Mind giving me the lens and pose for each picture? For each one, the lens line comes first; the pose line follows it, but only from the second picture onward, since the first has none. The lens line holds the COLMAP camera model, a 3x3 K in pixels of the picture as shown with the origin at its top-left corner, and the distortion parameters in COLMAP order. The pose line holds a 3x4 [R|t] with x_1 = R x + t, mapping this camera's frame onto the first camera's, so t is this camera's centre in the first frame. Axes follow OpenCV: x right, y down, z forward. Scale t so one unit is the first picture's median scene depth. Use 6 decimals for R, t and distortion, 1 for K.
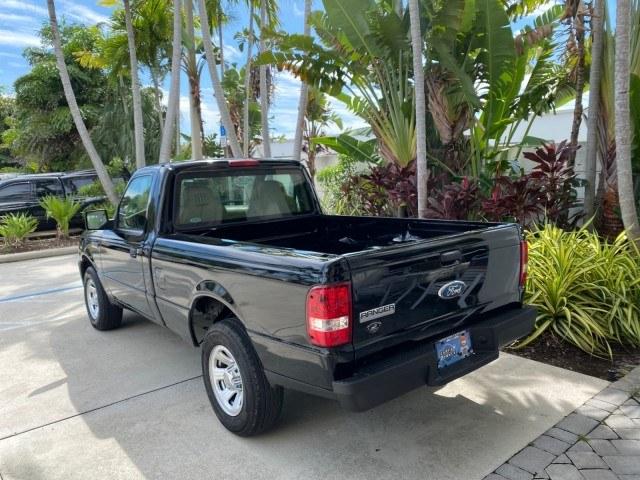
lens RADIAL K [[493.4, 0, 320.0], [0, 493.4, 243.6], [0, 0, 1]] dist [0.027202, -0.033101]
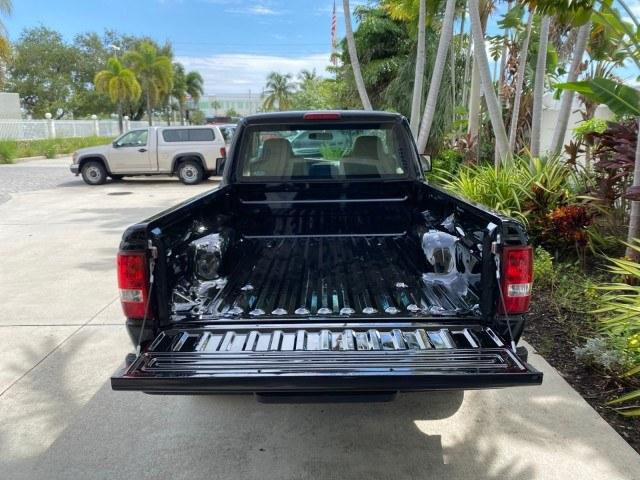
lens RADIAL K [[493.4, 0, 322.5], [0, 493.4, 249.1], [0, 0, 1]] dist [0.027202, -0.033101]
pose [[0.774008, 0.175415, -0.608393, 0.505610], [-0.110170, 0.983512, 0.143411, -0.055780], [0.623518, -0.043974, 0.780571, 0.294848]]
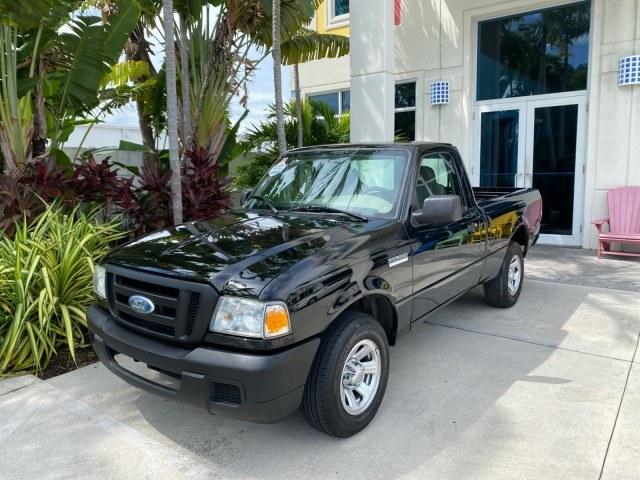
lens RADIAL K [[493.4, 0, 318.7], [0, 493.4, 235.3], [0, 0, 1]] dist [0.027202, -0.033101]
pose [[-0.237976, -0.092592, 0.966848, -1.353680], [0.163489, 0.977423, 0.133845, -0.163849], [-0.957413, 0.189921, -0.217465, 1.607761]]
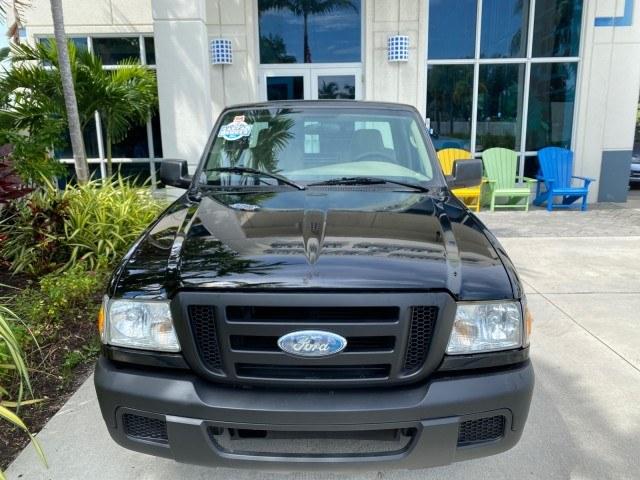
lens RADIAL K [[493.4, 0, 318.3], [0, 493.4, 237.3], [0, 0, 1]] dist [0.027202, -0.033101]
pose [[-0.772702, -0.090527, 0.628281, -0.888548], [0.128300, 0.947076, 0.294254, -0.235370], [-0.621668, 0.307979, -0.720193, 2.006319]]
